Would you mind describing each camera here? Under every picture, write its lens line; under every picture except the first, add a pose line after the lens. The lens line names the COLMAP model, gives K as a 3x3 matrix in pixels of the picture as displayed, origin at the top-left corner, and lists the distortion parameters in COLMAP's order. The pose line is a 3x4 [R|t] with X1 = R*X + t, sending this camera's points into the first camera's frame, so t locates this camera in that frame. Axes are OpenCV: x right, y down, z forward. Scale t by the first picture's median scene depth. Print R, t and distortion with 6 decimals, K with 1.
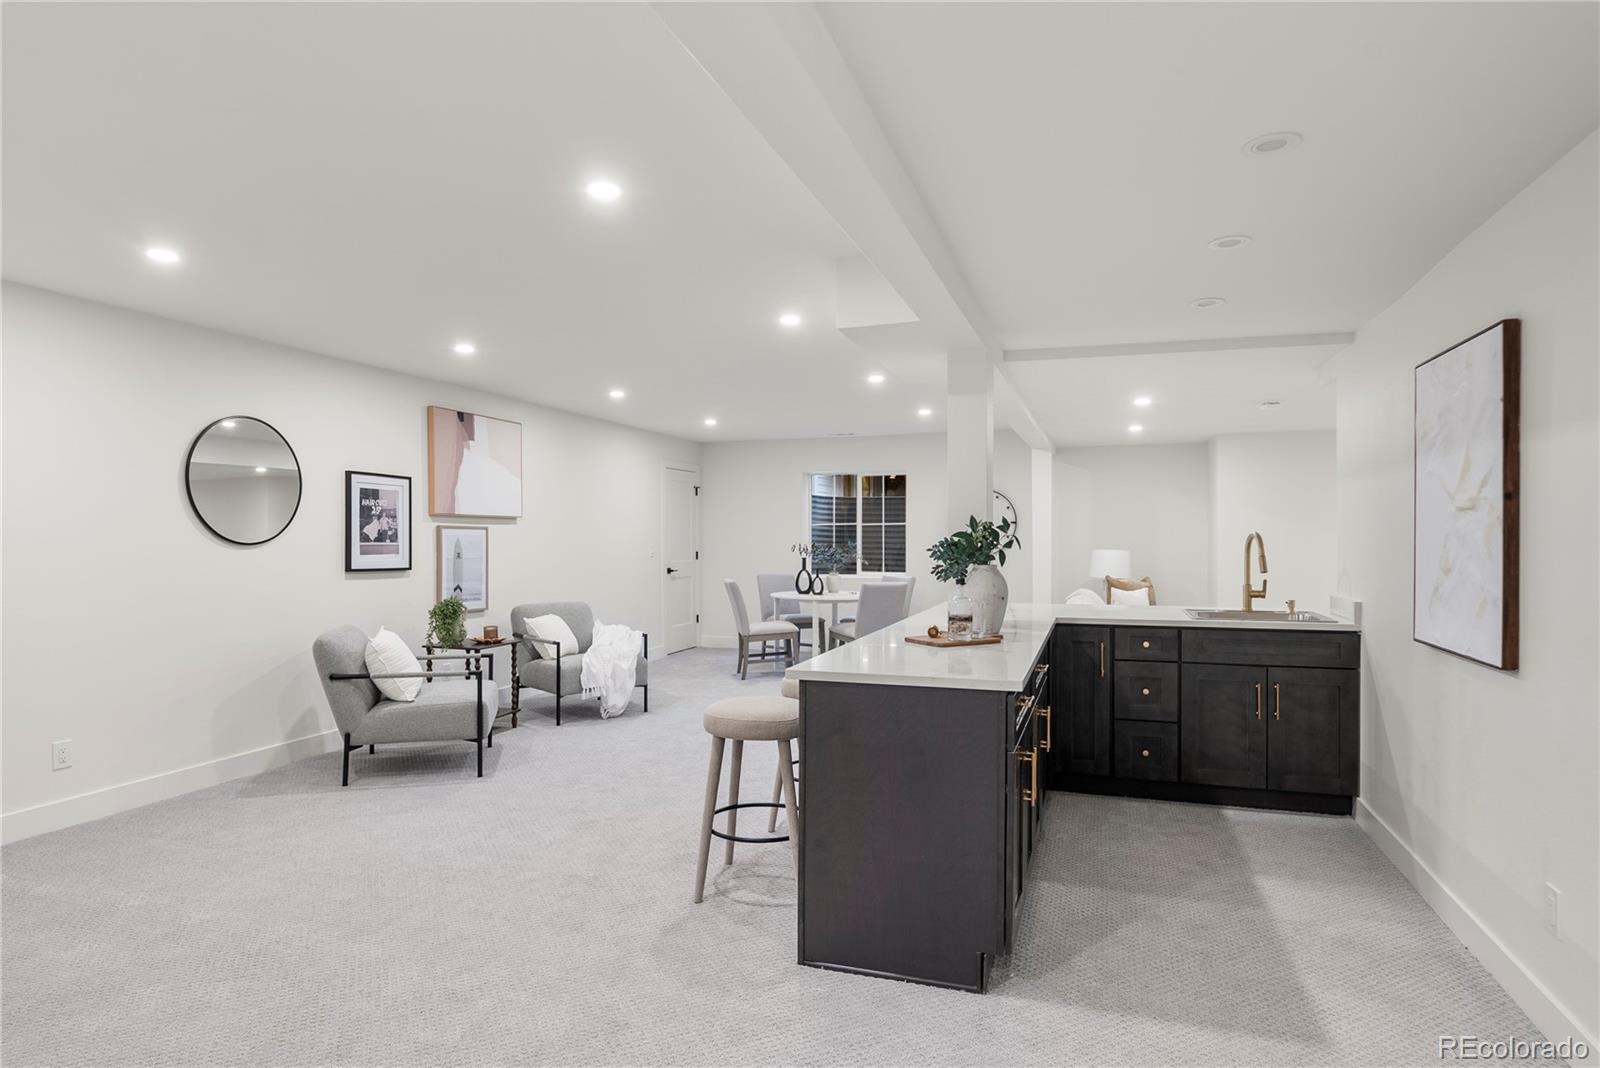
lens RADIAL K [[902.8, 0, 800.0], [0, 902.8, 534.0], [0, 0, 1]] dist [-0.000216, 0.000125]
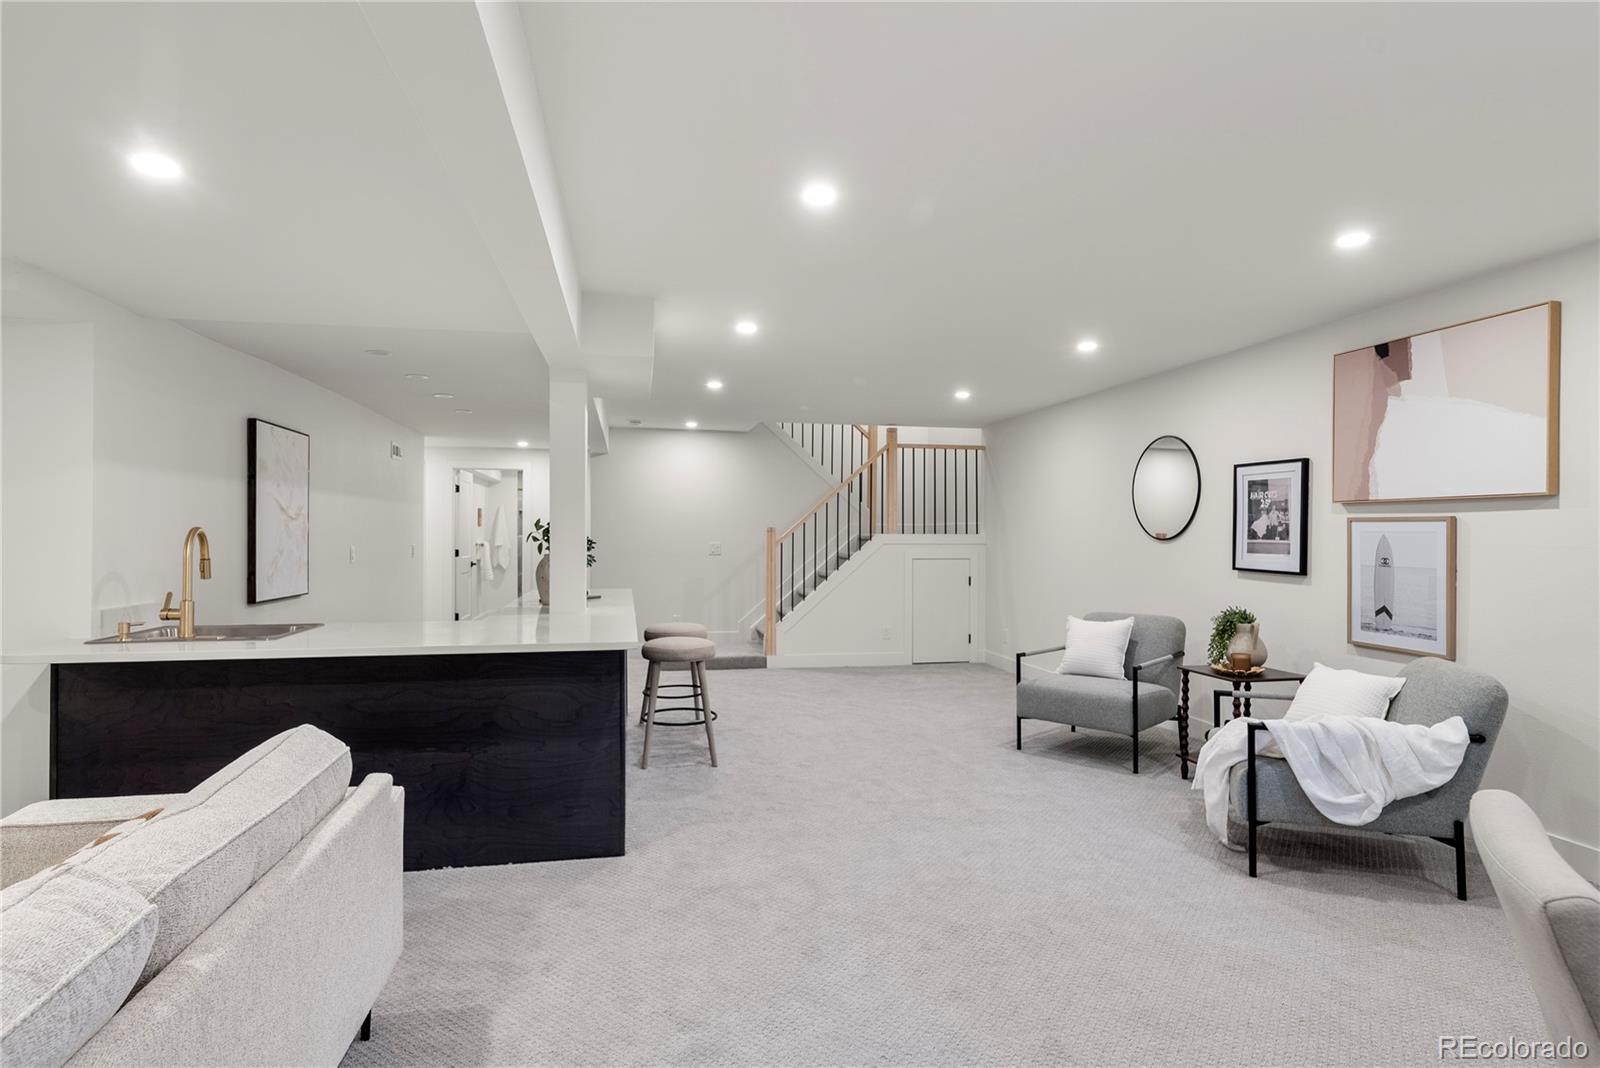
lens RADIAL K [[829.1, 0, 794.4], [0, 829.1, 536.4], [0, 0, 1]] dist [-0.001273, 0.000075]
pose [[-0.862864, 0.000784, -0.505436, 0.328078], [0.001539, 0.999998, -0.001076, 0.005927], [0.505434, -0.001706, -0.862864, 1.422870]]
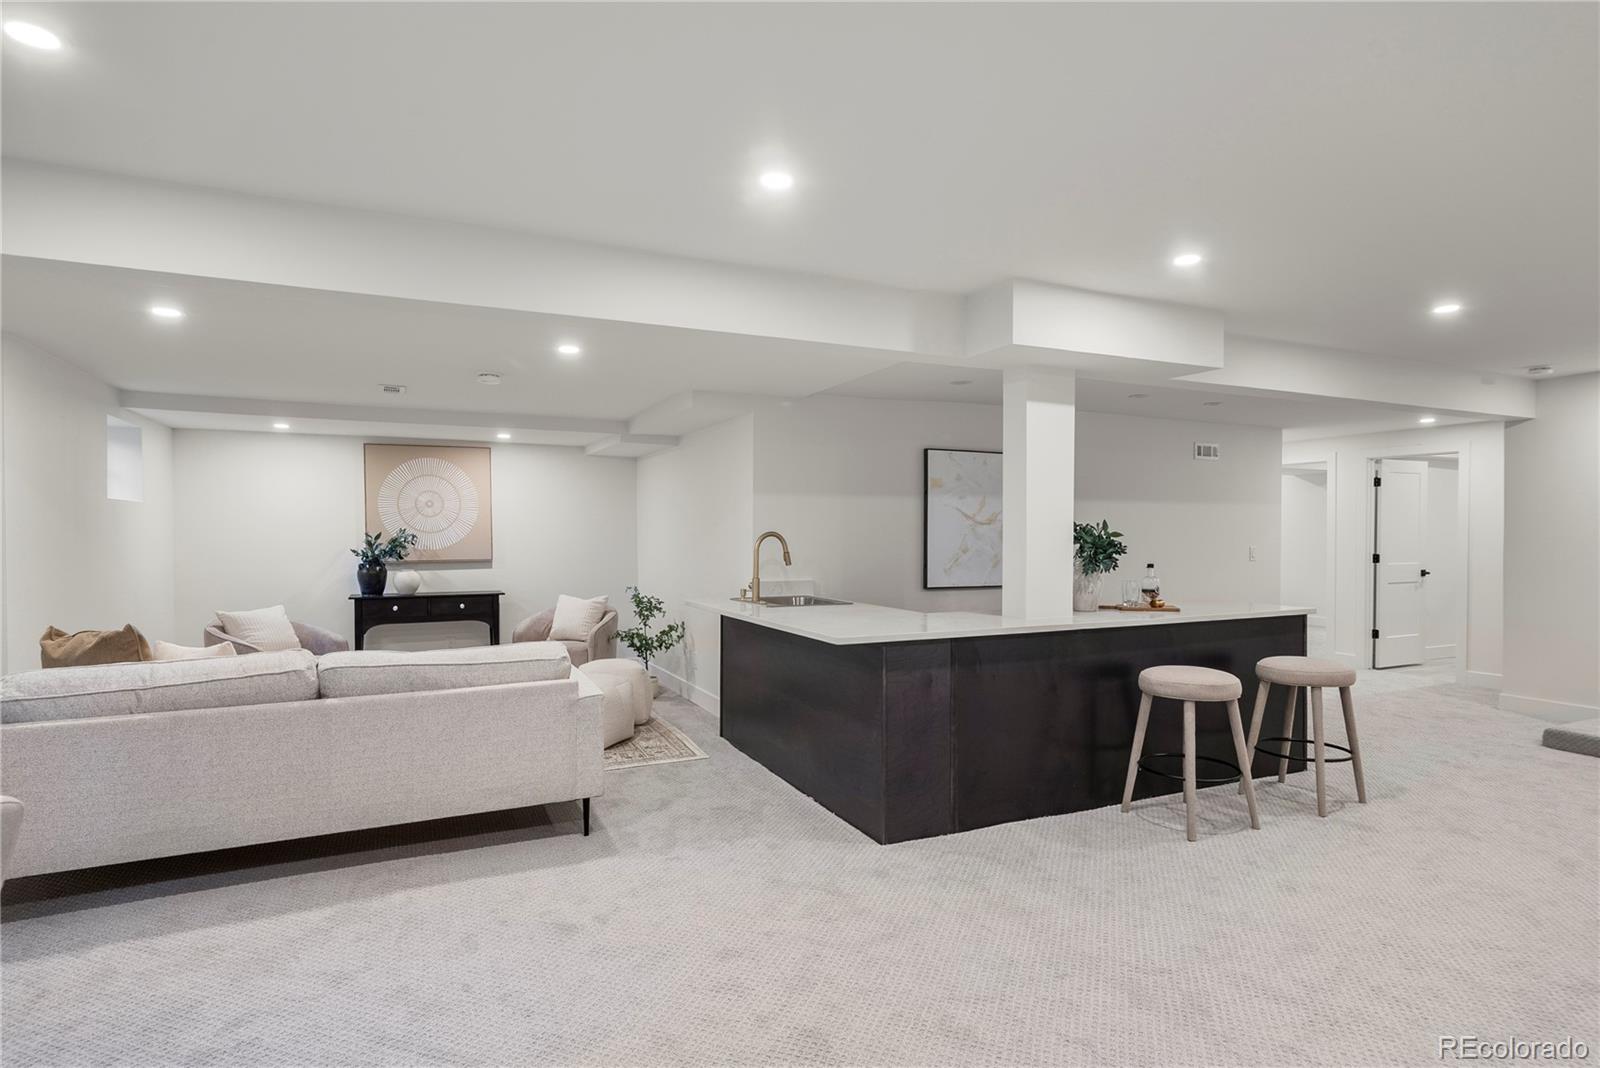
lens RADIAL K [[829.1, 0, 794.4], [0, 829.1, 536.4], [0, 0, 1]] dist [-0.001273, 0.000075]
pose [[-0.696528, -0.002330, 0.717526, -0.223139], [-0.003578, 0.999994, -0.000226, 0.003332], [-0.717521, -0.002724, -0.696532, 1.334328]]
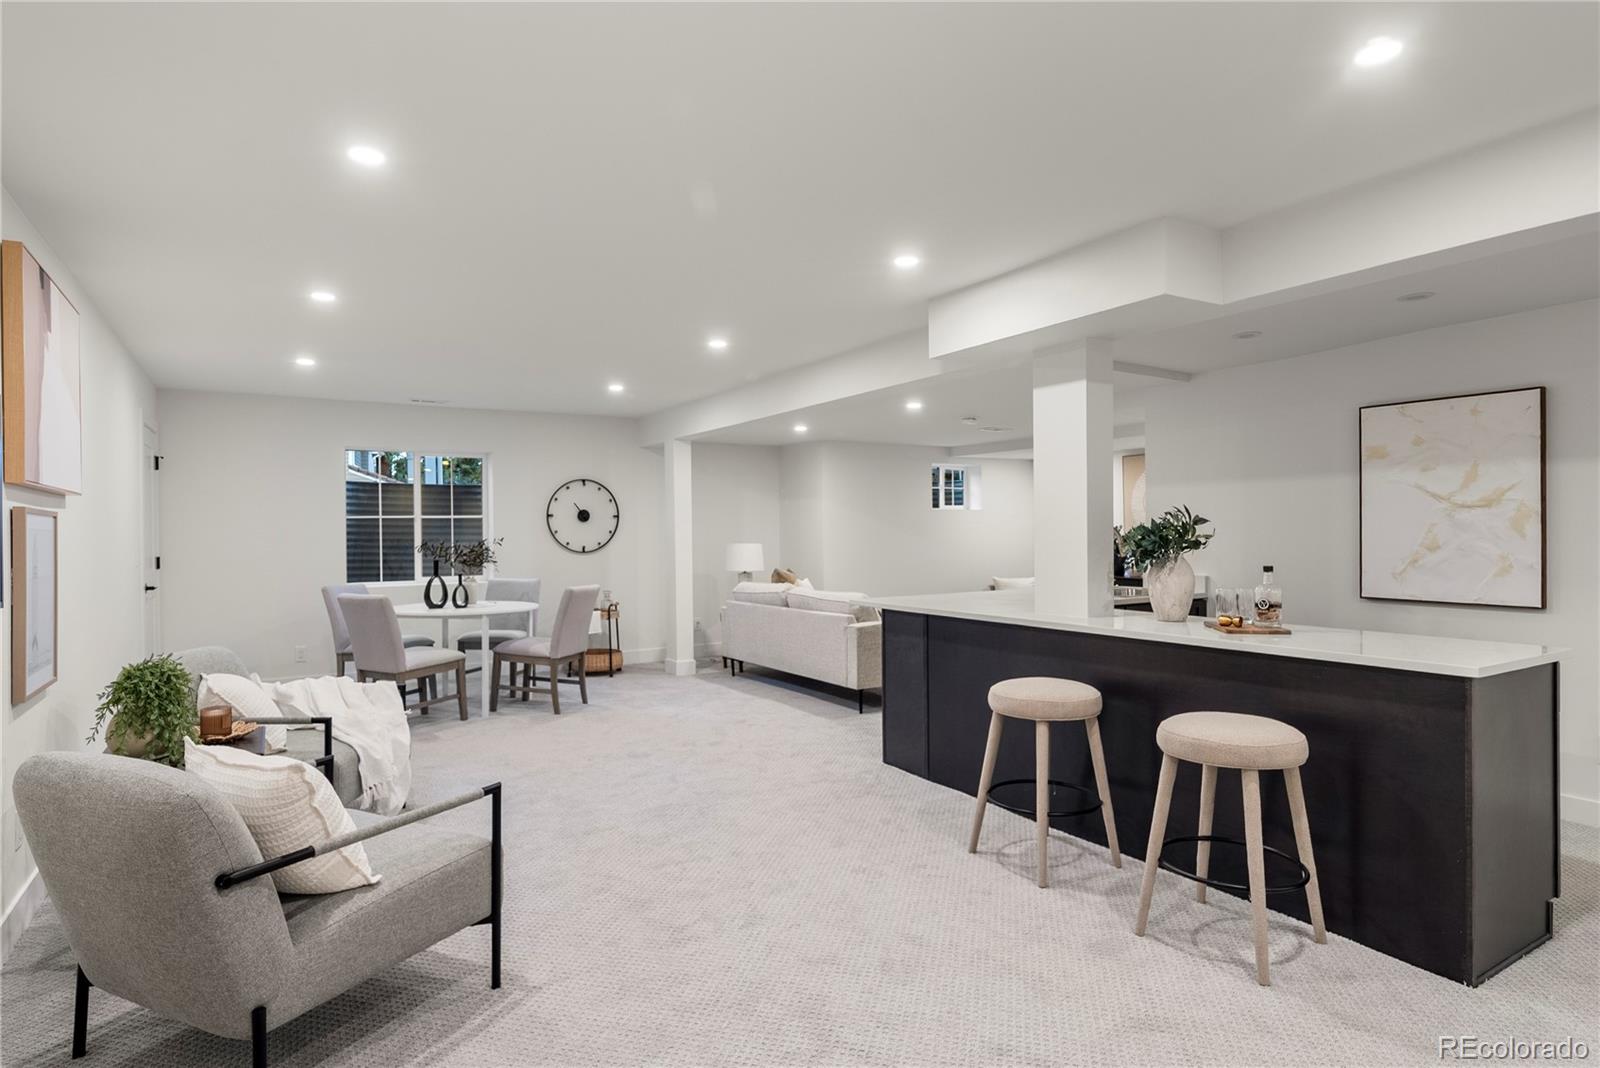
lens RADIAL K [[857.6, 0, 800.0], [0, 857.6, 534.0], [0, 0, 1]] dist [-0.003599, -0.001016]
pose [[0.635782, -0.006440, 0.771842, -0.511791], [0.004214, 0.999979, 0.004872, 0.002931], [-0.771857, 0.000155, 0.635796, 0.444844]]
